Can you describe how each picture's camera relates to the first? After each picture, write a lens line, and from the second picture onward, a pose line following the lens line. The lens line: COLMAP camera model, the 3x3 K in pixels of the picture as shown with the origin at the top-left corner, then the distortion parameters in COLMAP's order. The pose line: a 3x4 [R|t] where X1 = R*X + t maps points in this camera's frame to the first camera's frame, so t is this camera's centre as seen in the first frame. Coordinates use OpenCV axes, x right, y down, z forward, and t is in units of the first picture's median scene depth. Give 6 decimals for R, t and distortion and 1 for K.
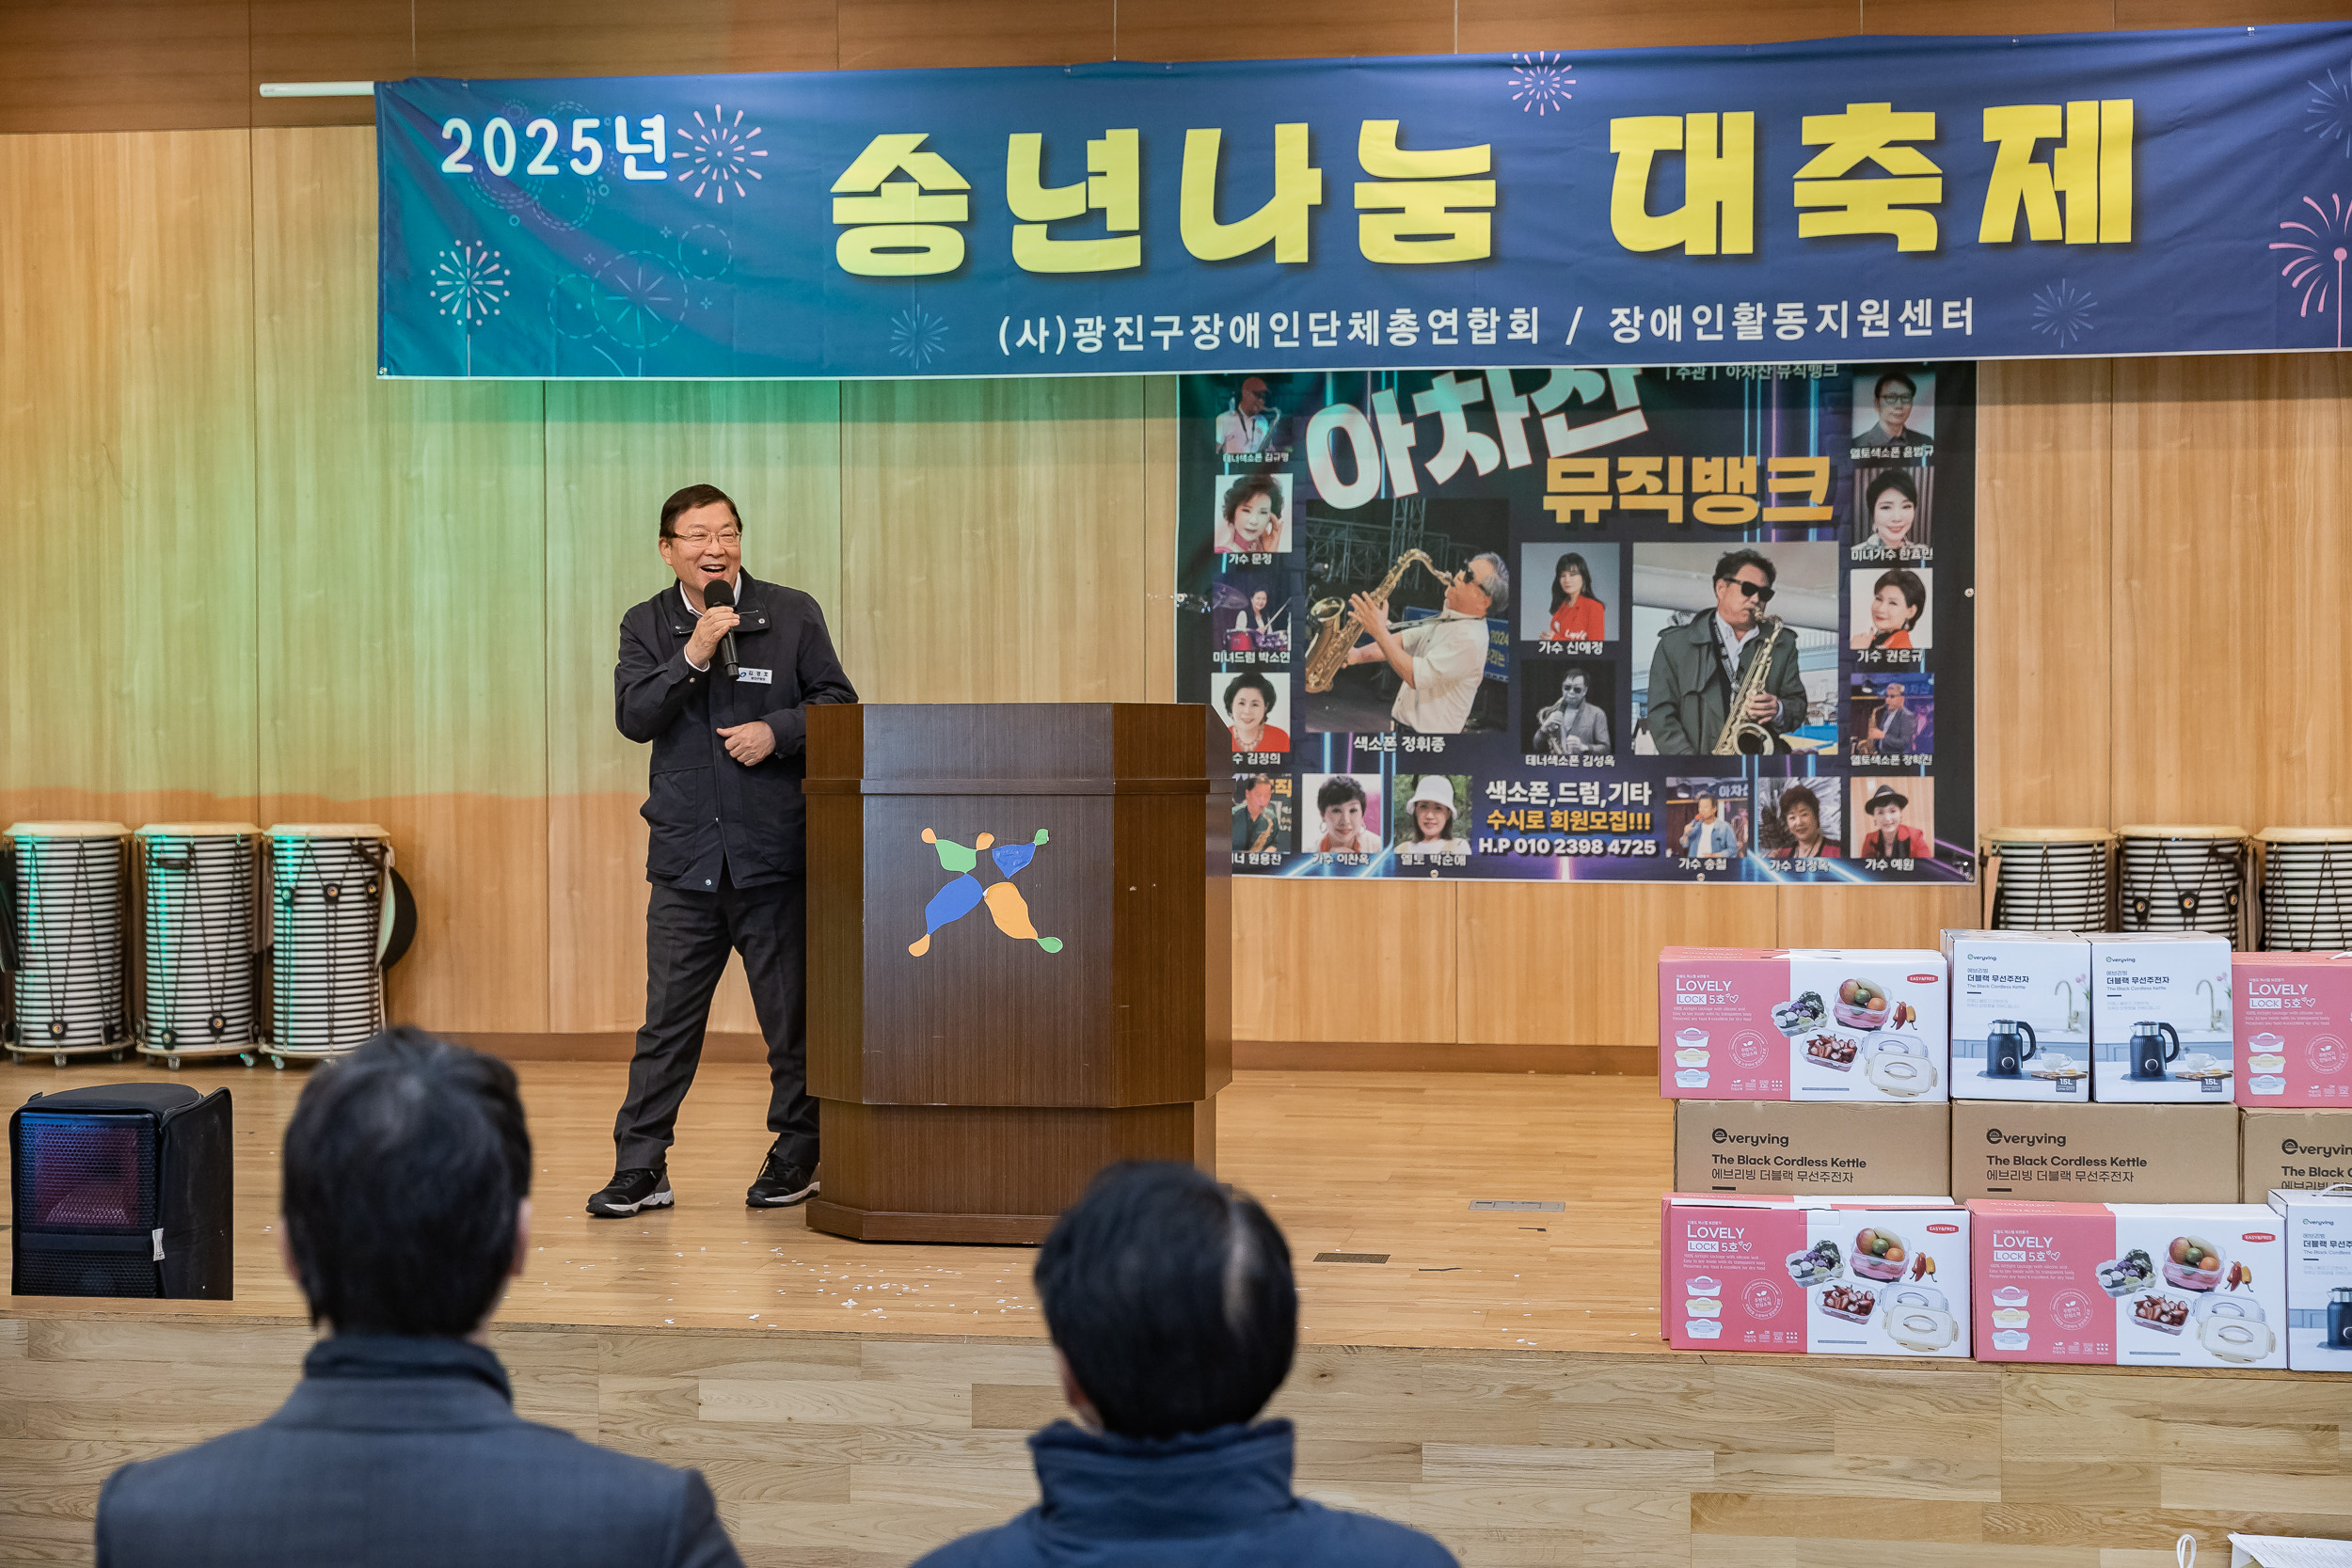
lens RADIAL K [[3362.2, 0, 1159.7], [0, 3362.2, 874.1], [0, 0, 1]] dist [0.007706, 0.009163]
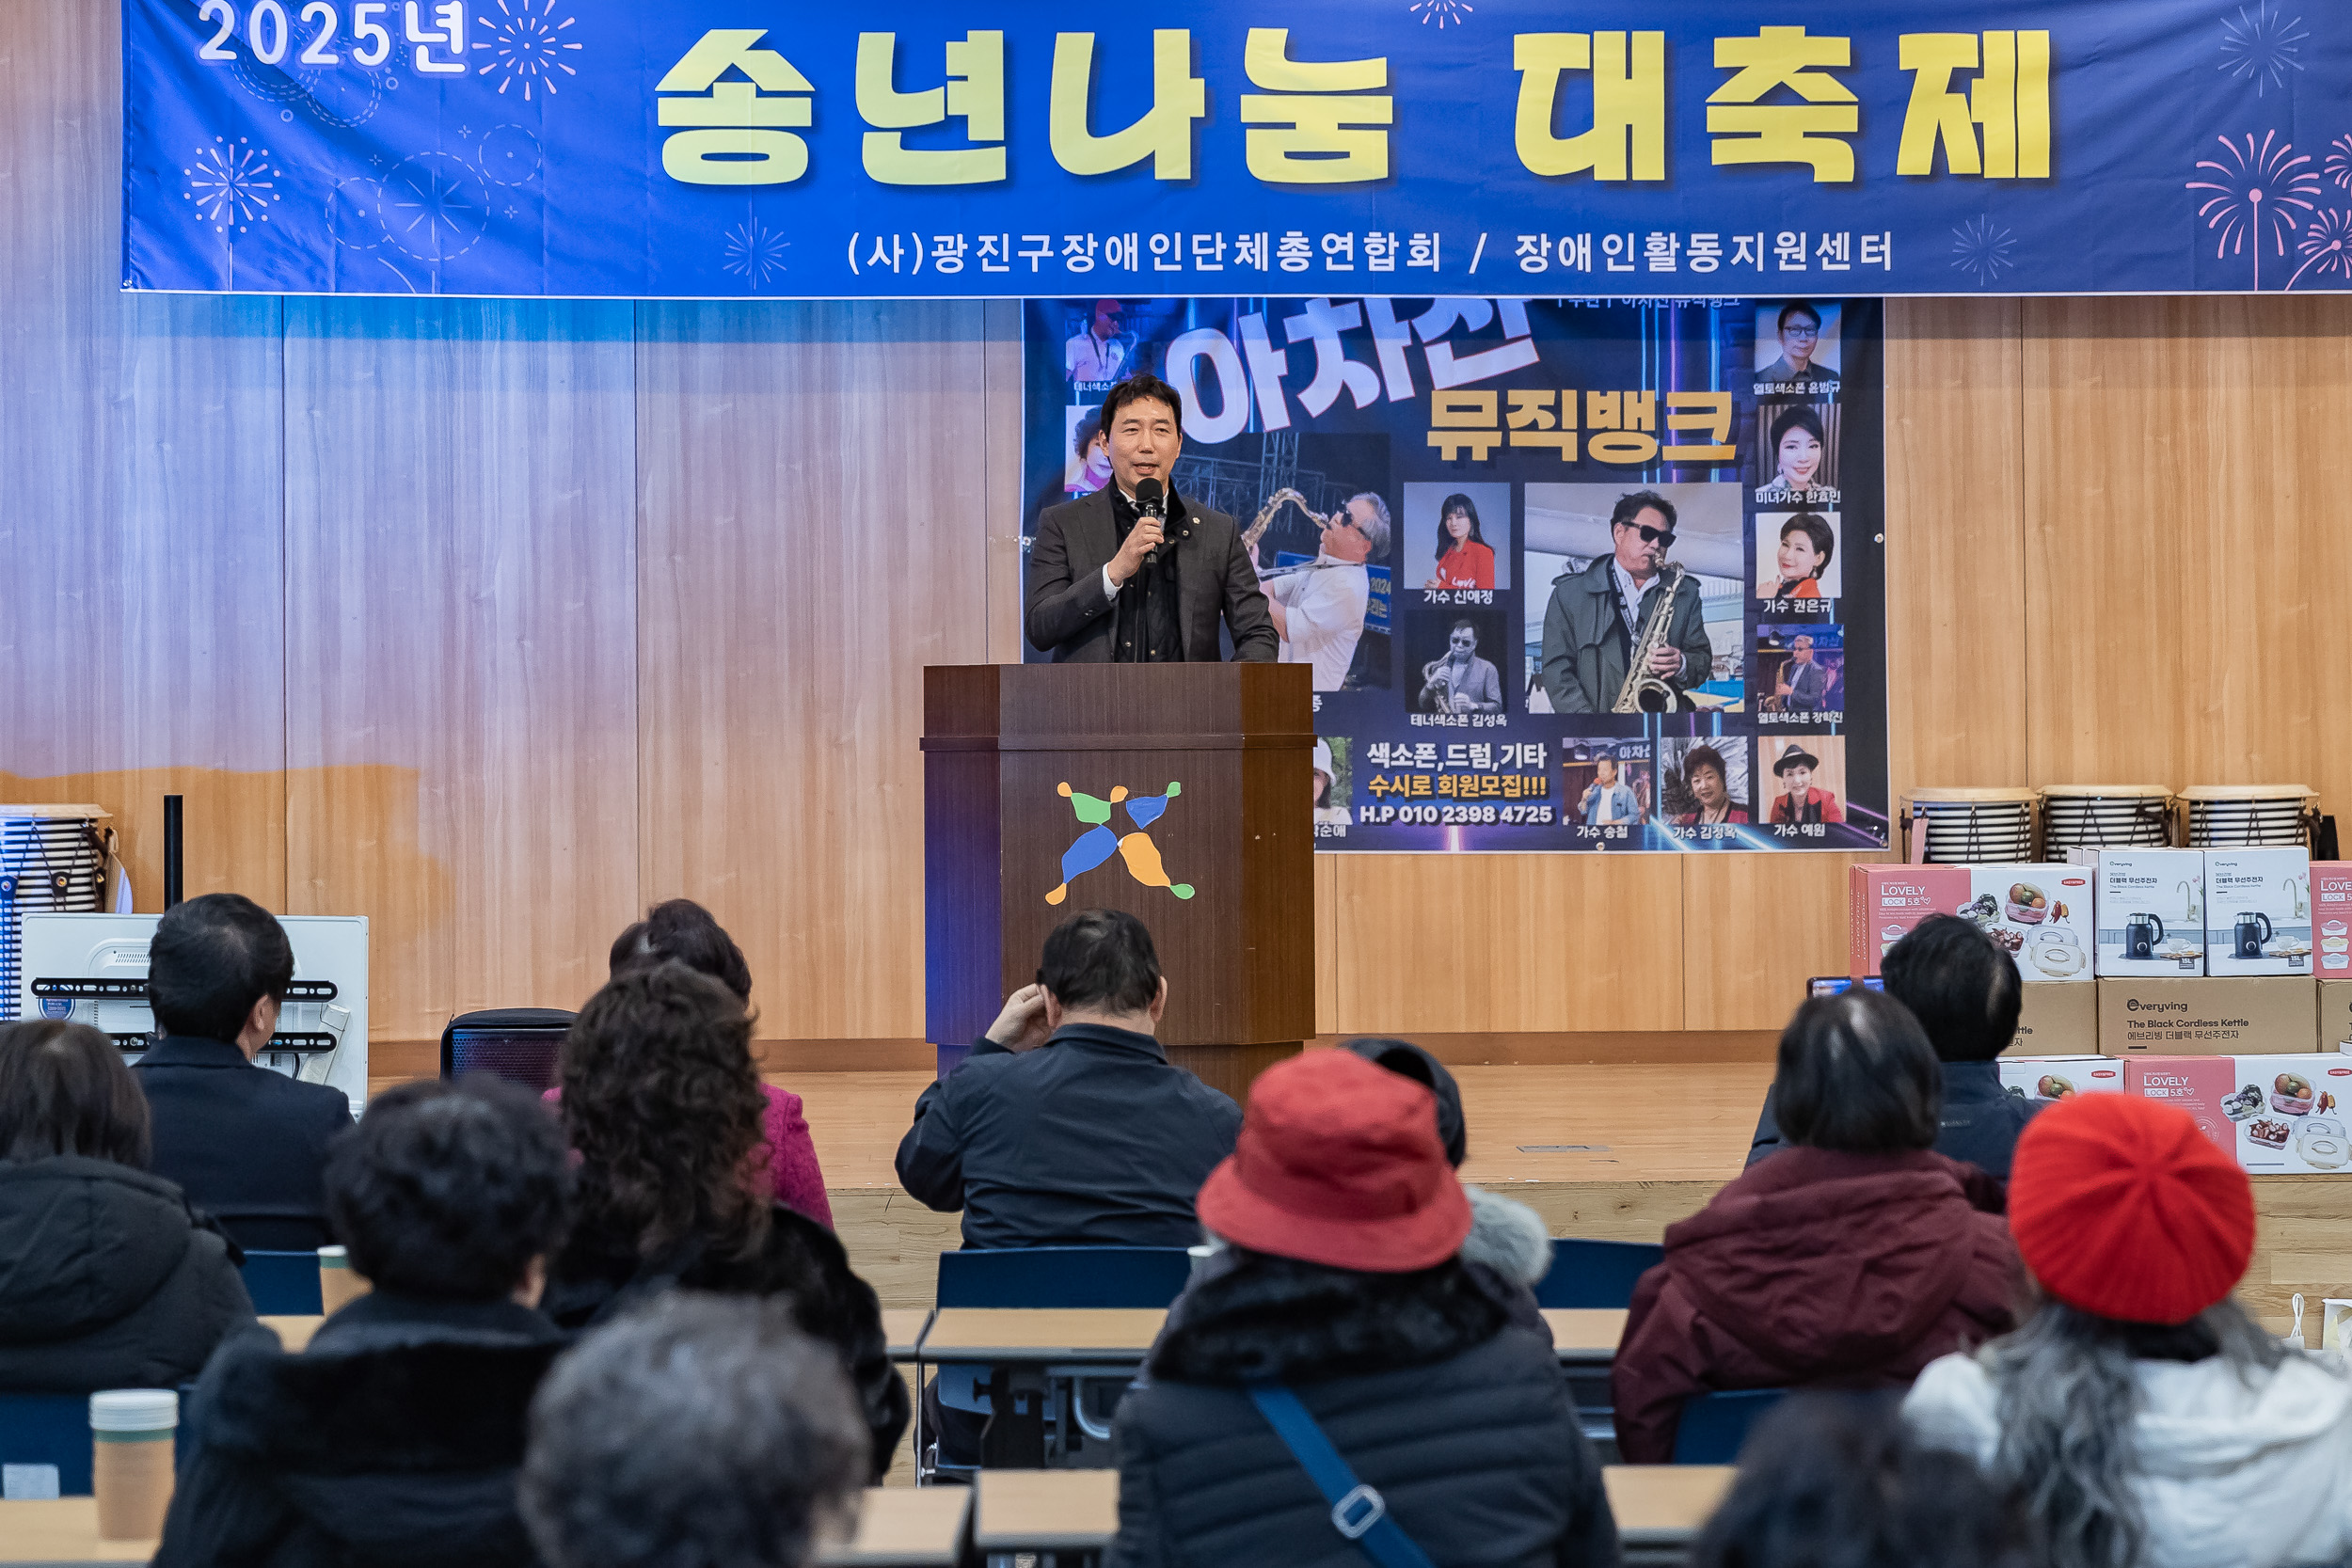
lens RADIAL K [[5792.0, 0, 1176.0], [0, 5792.0, 784.0], [0, 0, 1]] dist [-0.099839, 0.821614]
pose [[0.980203, -0.007969, 0.197834, -0.266834], [0.013243, 0.999591, -0.025352, 0.022590], [-0.197551, 0.027470, 0.979908, -0.529826]]
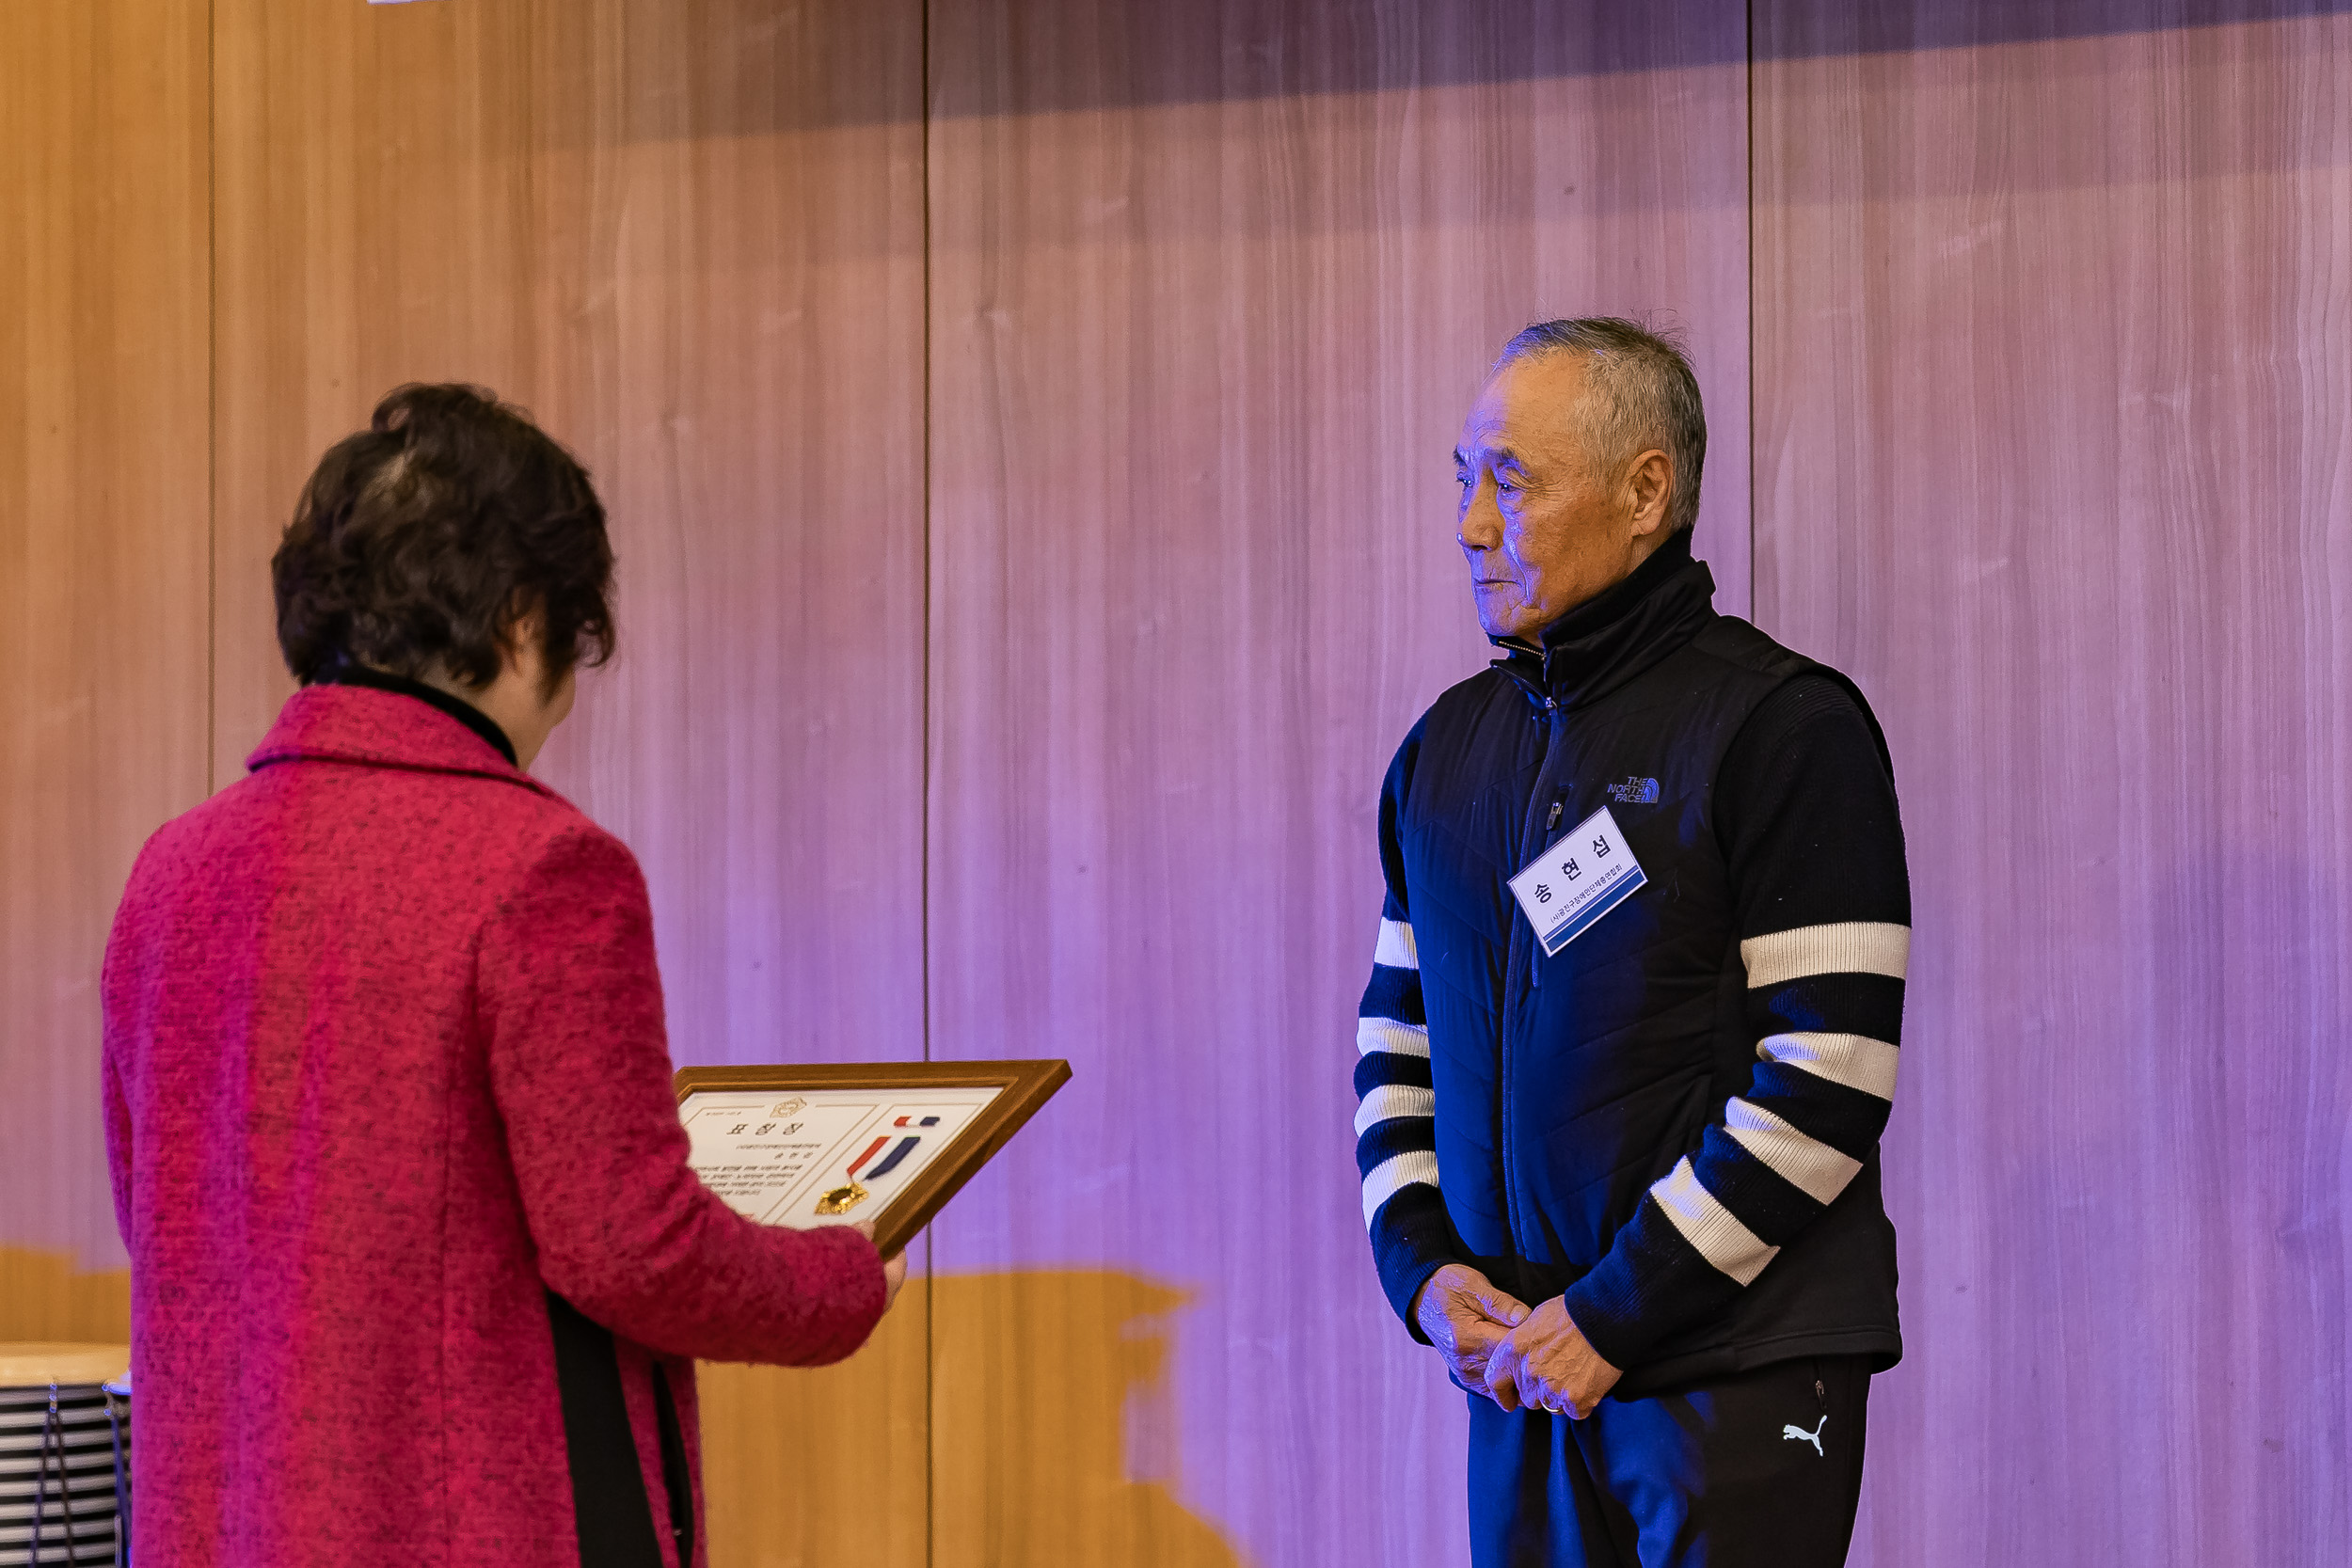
lens RADIAL K [[7180.6, 0, 1174.4], [0, 7180.6, 846.7], [0, 0, 1]] dist [0.095969, -1.064211]
pose [[0.910422, -0.014604, -0.413422, 0.131094], [-0.015282, 0.997507, -0.068892, -0.018367], [0.413397, 0.069039, 0.907930, 0.407004]]
